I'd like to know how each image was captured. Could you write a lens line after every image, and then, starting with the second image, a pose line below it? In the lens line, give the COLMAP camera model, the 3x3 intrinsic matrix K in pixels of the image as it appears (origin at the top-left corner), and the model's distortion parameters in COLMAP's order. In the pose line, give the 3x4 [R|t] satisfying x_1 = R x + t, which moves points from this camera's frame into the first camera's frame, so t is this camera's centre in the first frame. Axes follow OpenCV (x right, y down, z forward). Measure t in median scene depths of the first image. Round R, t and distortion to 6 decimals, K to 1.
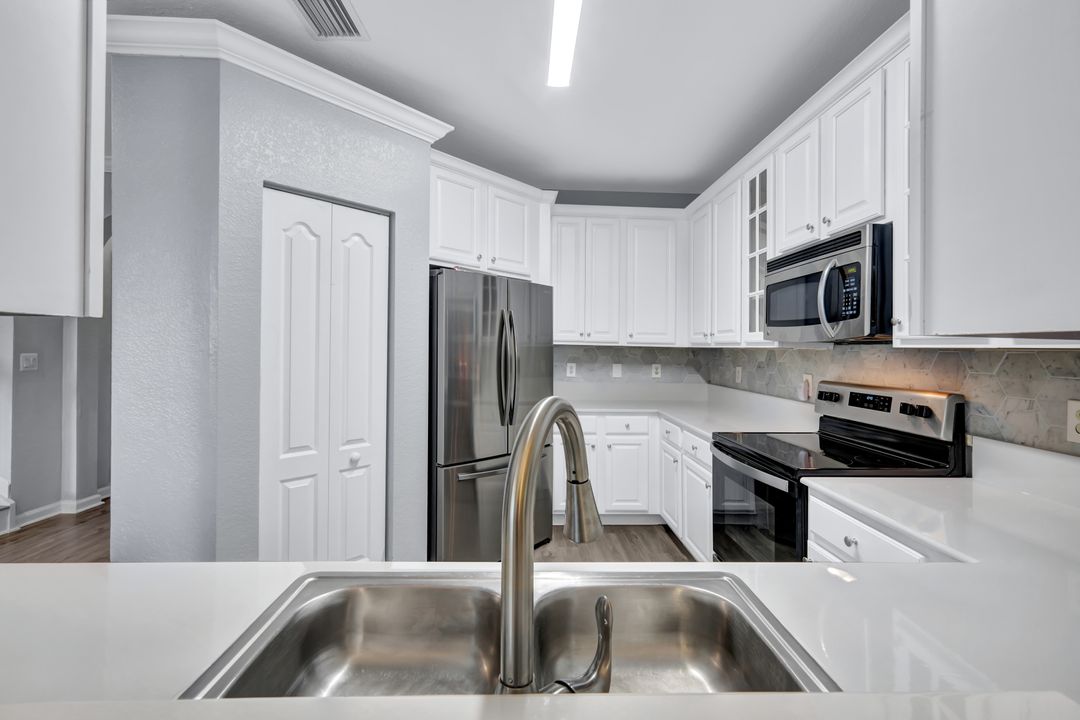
lens RADIAL K [[476.2, 0, 540.9], [0, 476.2, 350.9], [0, 0, 1]] dist [-0.002100, -0.000400]
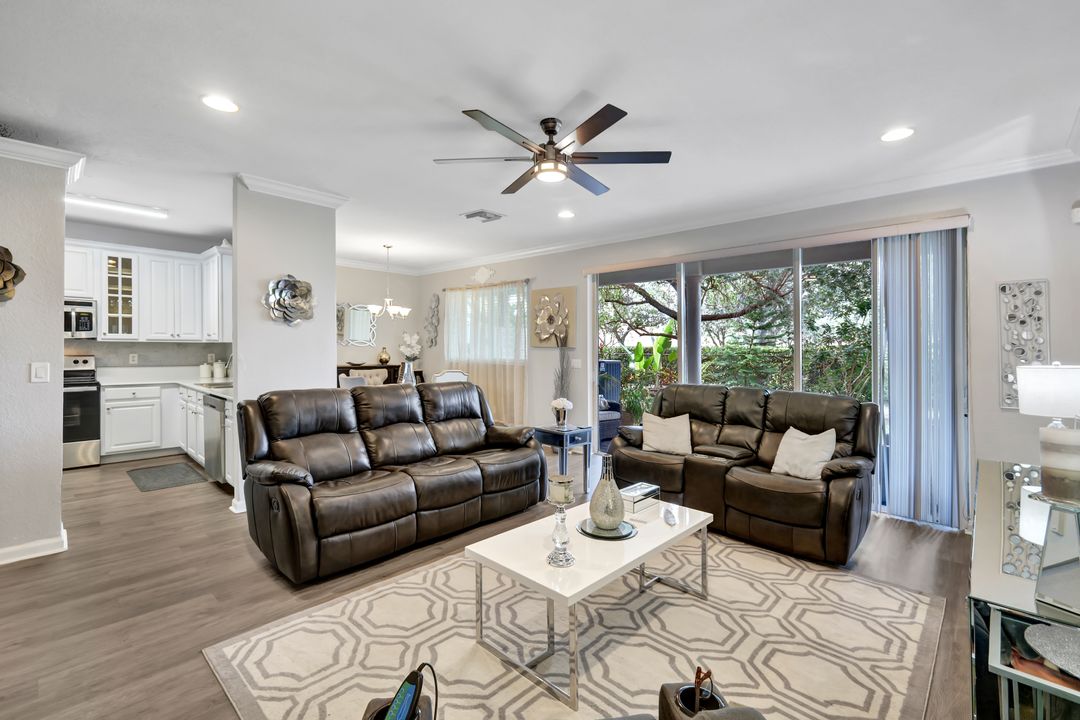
lens RADIAL K [[476.2, 0, 546.9], [0, 476.2, 343.9], [0, 0, 1]] dist [-0.002100, -0.000400]
pose [[-0.707317, -0.015899, 0.706718, -3.091295], [-0.014610, 0.999862, 0.007872, -0.047439], [-0.706746, -0.004757, -0.707451, 0.965245]]
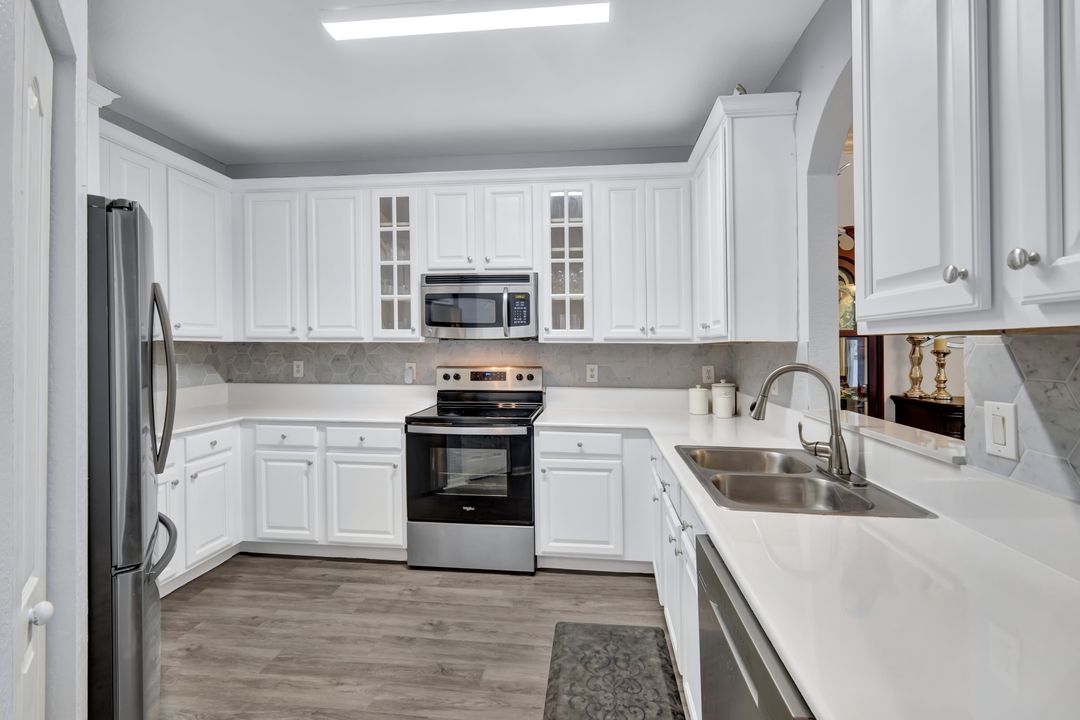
lens RADIAL K [[480.8, 0, 549.3], [0, 480.8, 346.4], [0, 0, 1]] dist [0.018386, -0.000024]
pose [[0.121986, -0.008474, 0.992496, -0.929594], [0.004428, 0.999958, 0.007994, -0.005729], [-0.992522, 0.003420, 0.122019, 0.632714]]
